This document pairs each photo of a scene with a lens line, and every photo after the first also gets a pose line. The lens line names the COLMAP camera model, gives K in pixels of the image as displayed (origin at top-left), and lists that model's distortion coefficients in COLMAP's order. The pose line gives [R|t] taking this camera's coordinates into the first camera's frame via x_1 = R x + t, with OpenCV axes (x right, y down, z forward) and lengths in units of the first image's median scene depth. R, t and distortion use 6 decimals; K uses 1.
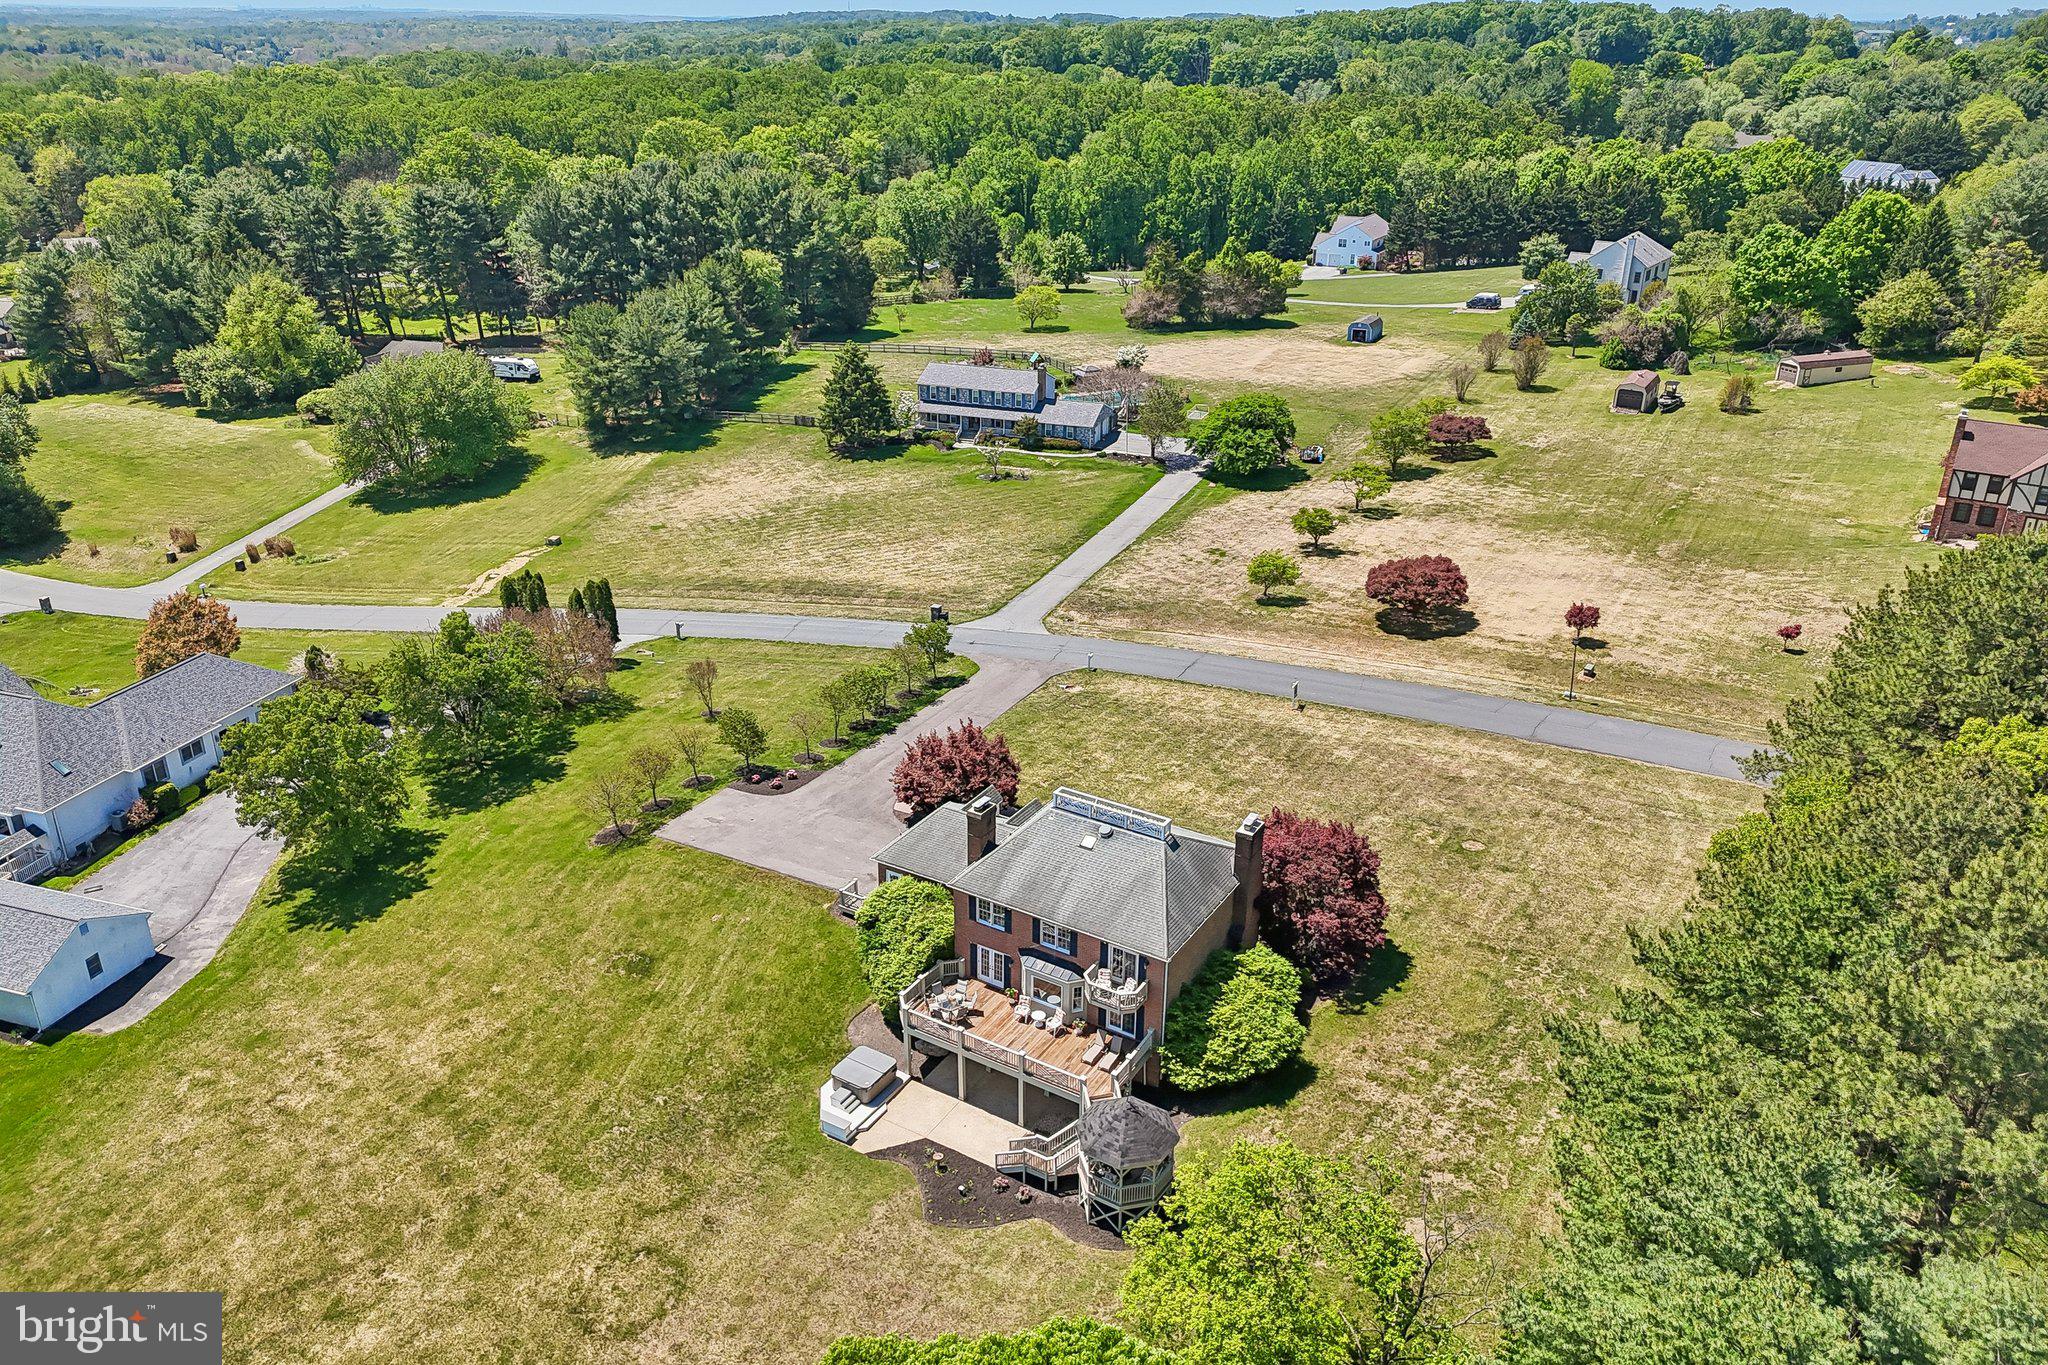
lens RADIAL K [[1499.3, 0, 1026.1], [0, 1499.3, 672.4], [0, 0, 1]] dist [0.083256, -0.090663]
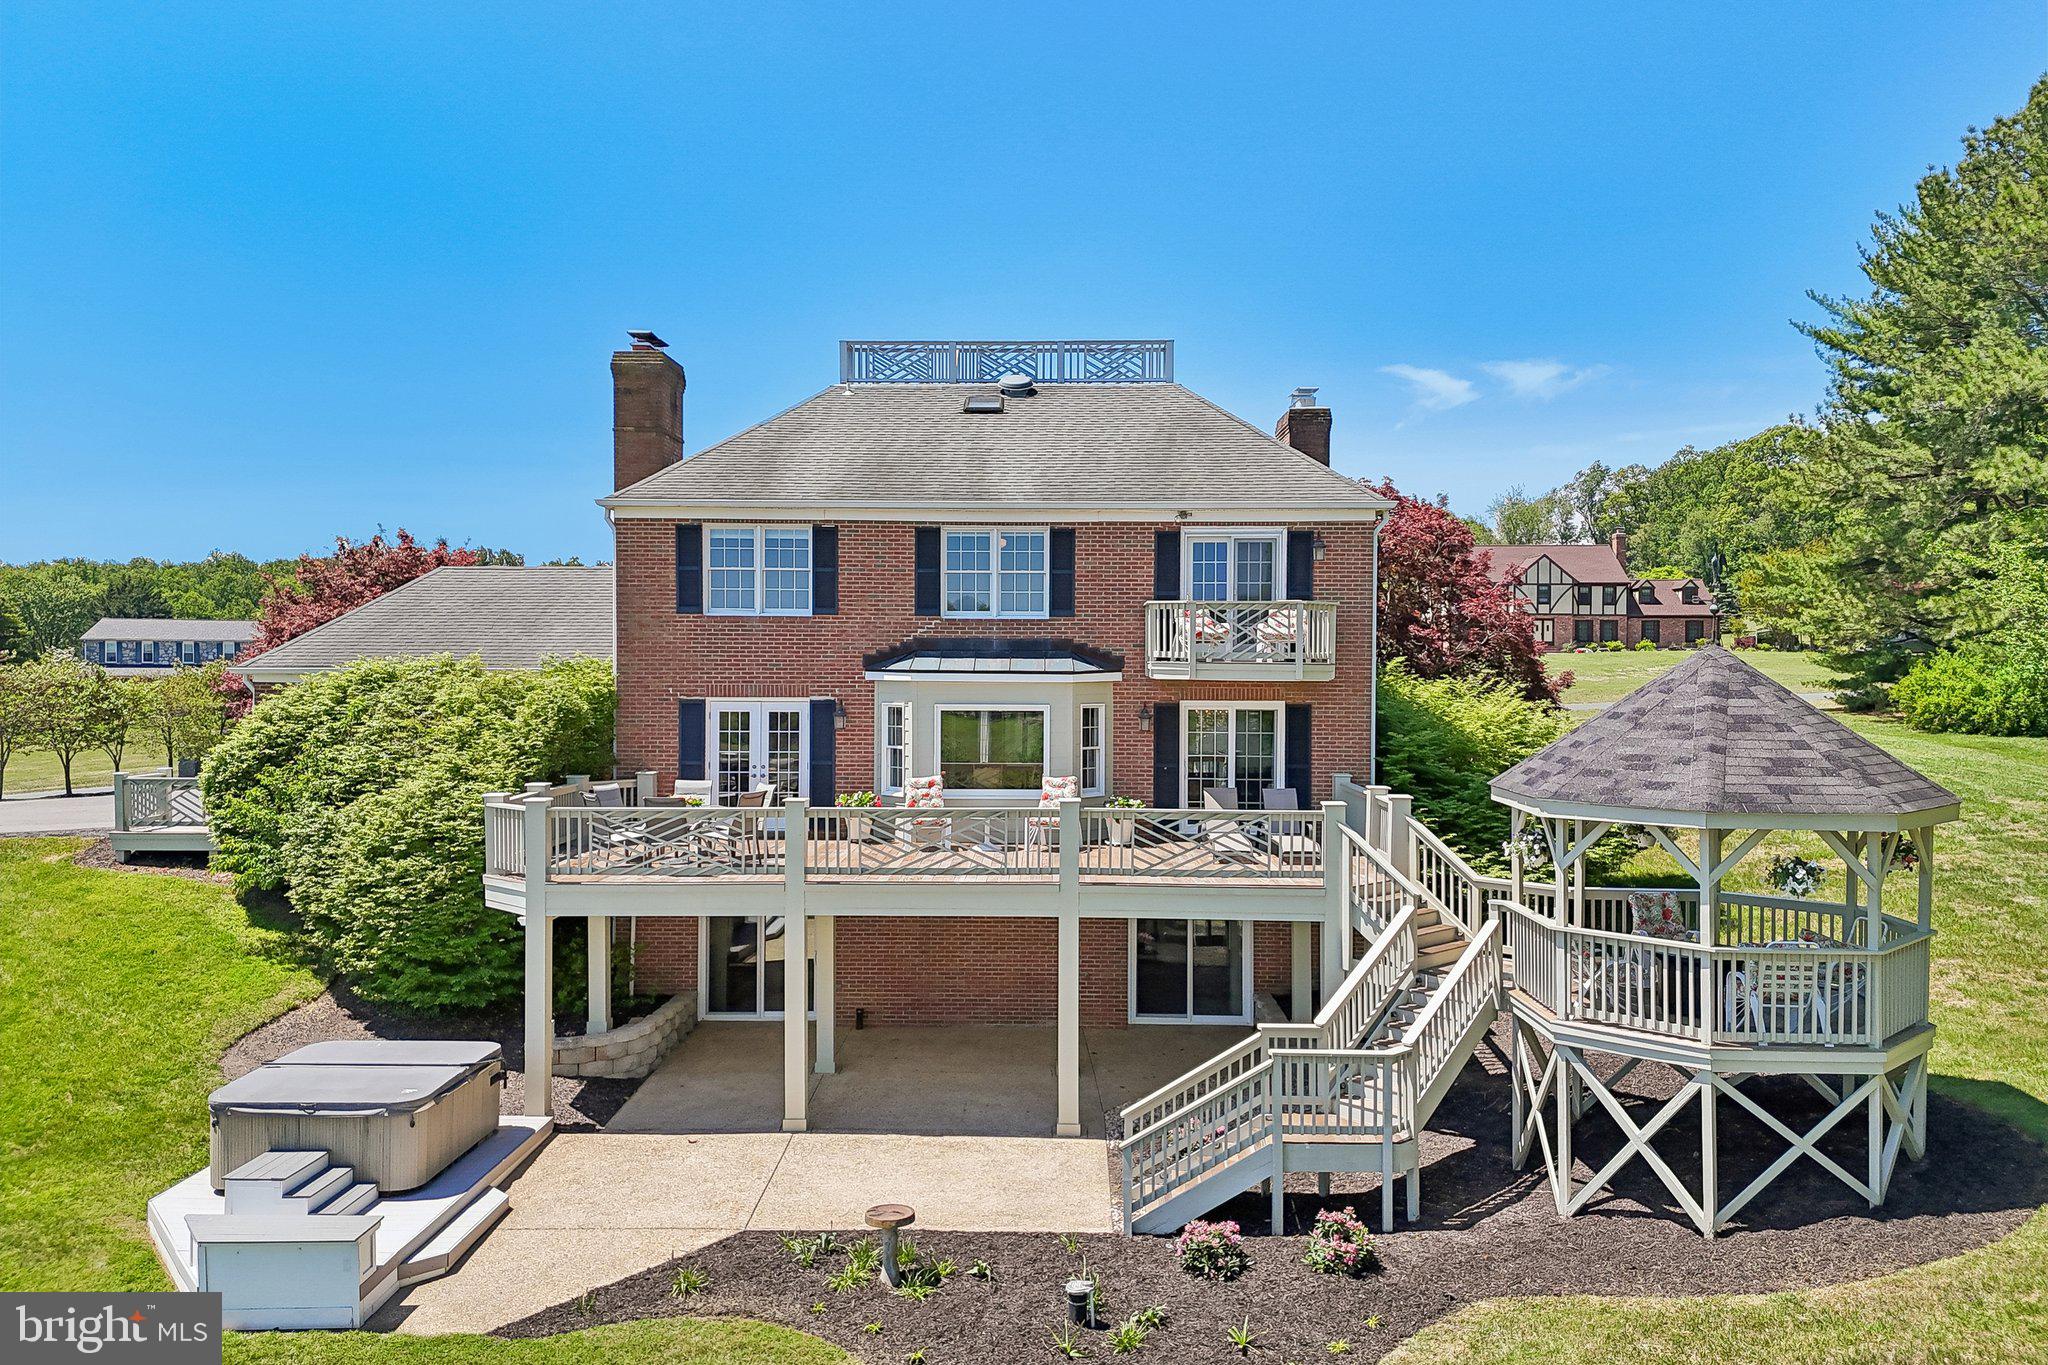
lens RADIAL K [[1499.3, 0, 1026.1], [0, 1499.3, 672.4], [0, 0, 1]] dist [0.083256, -0.090663]
pose [[0.862158, -0.006917, 0.506592, -0.101358], [0.203737, 0.920229, -0.334171, 0.223521], [-0.463869, 0.391320, 0.794792, 0.547140]]
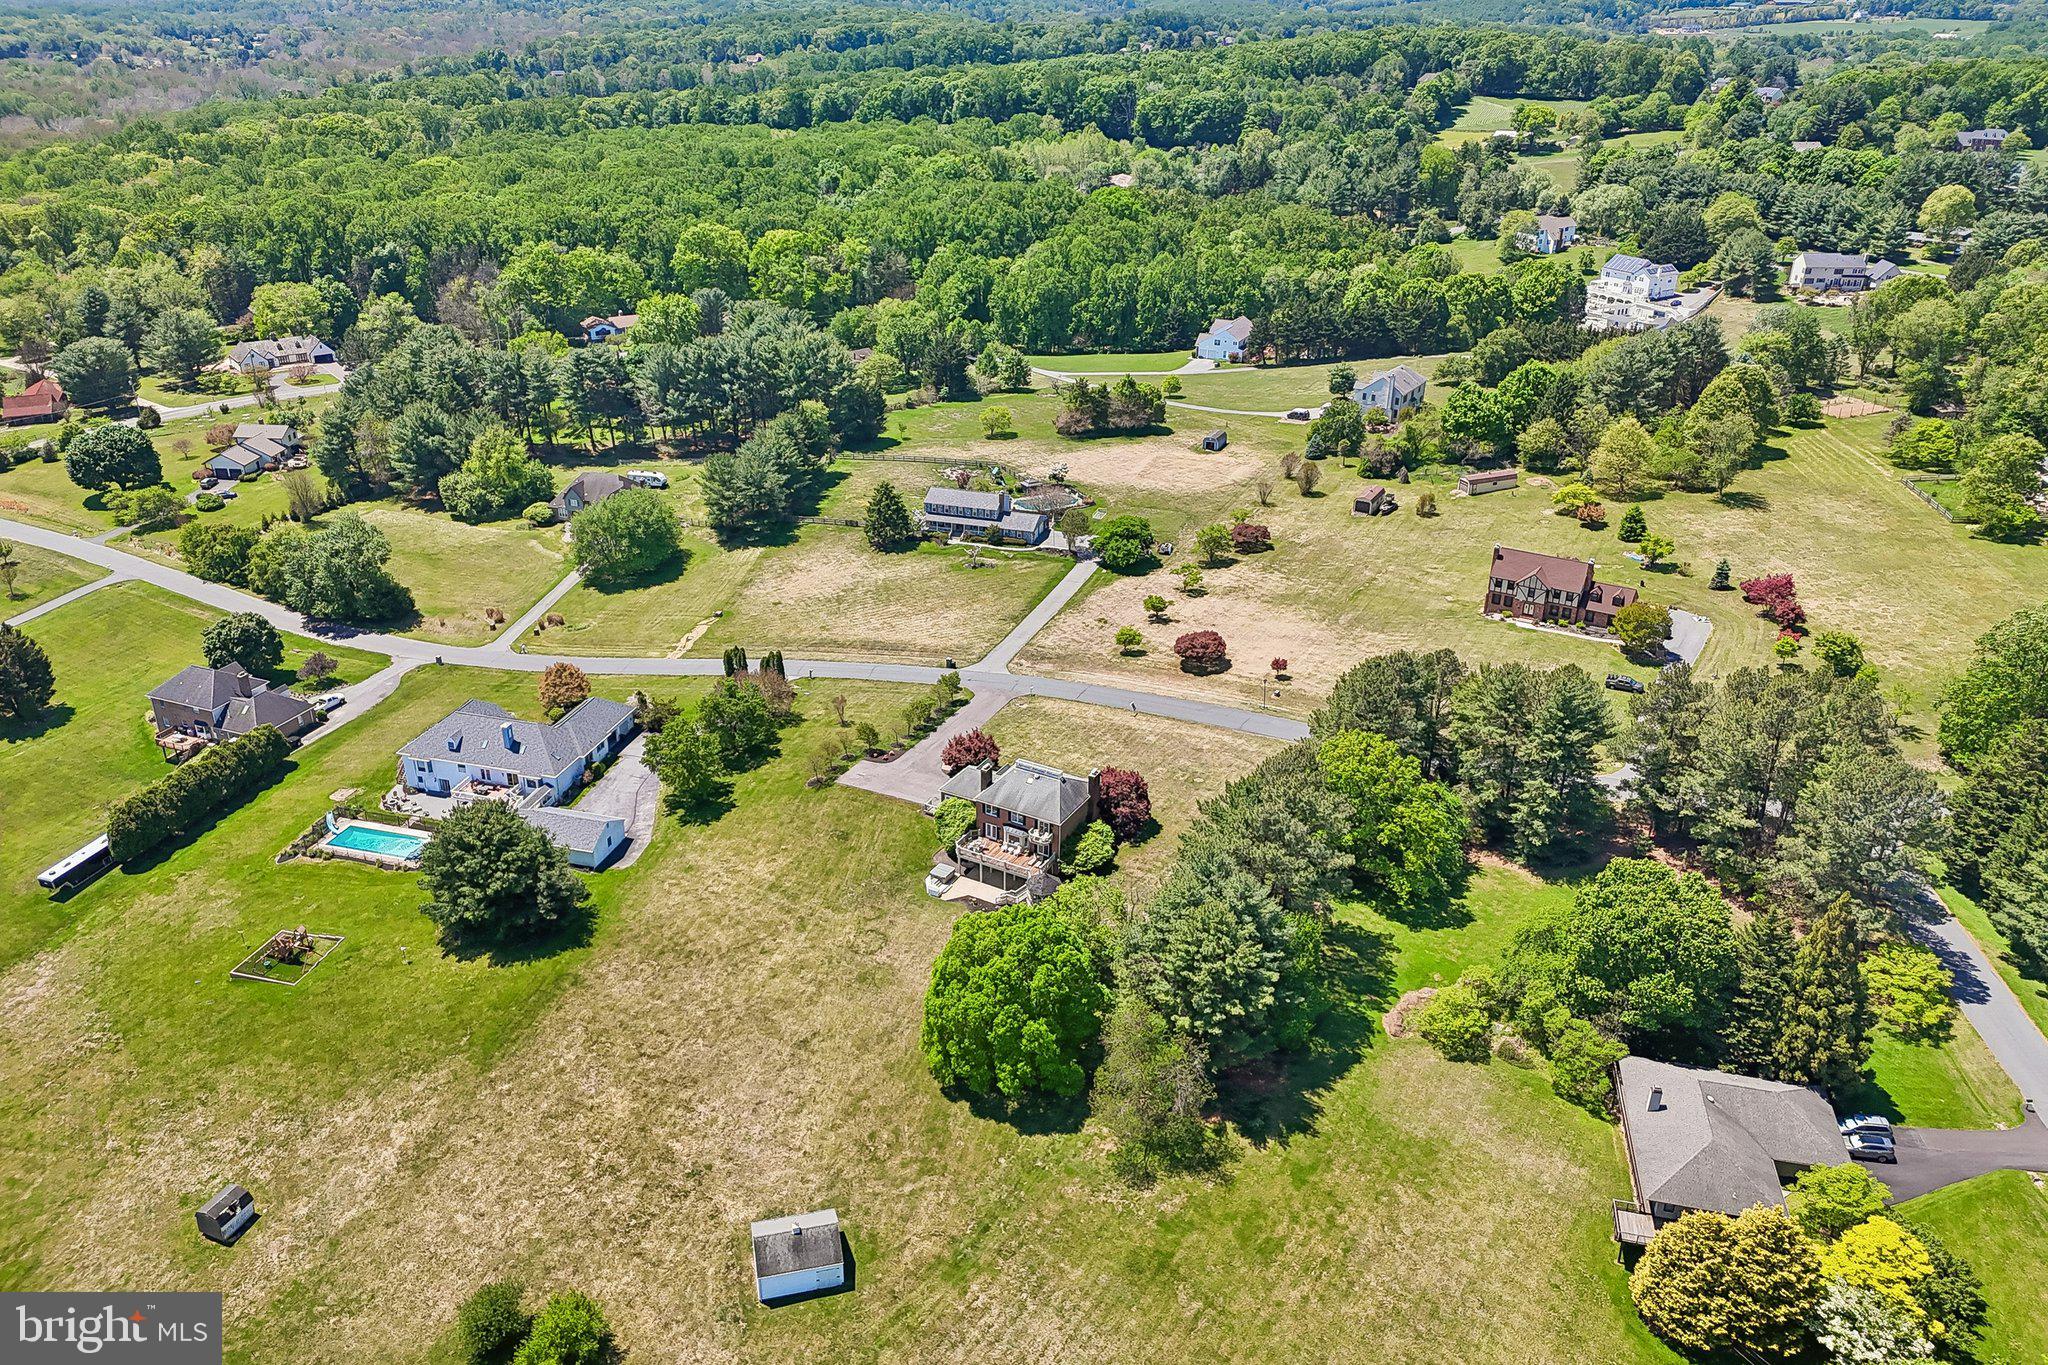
lens RADIAL K [[1484.8, 0, 1016.7], [0, 1484.8, 675.9], [0, 0, 1]] dist [0.140401, -0.217550]
pose [[0.999562, -0.016413, 0.024634, -0.028703], [0.015525, 0.999237, 0.035836, -0.113796], [-0.025204, -0.035438, 0.999054, -1.103704]]
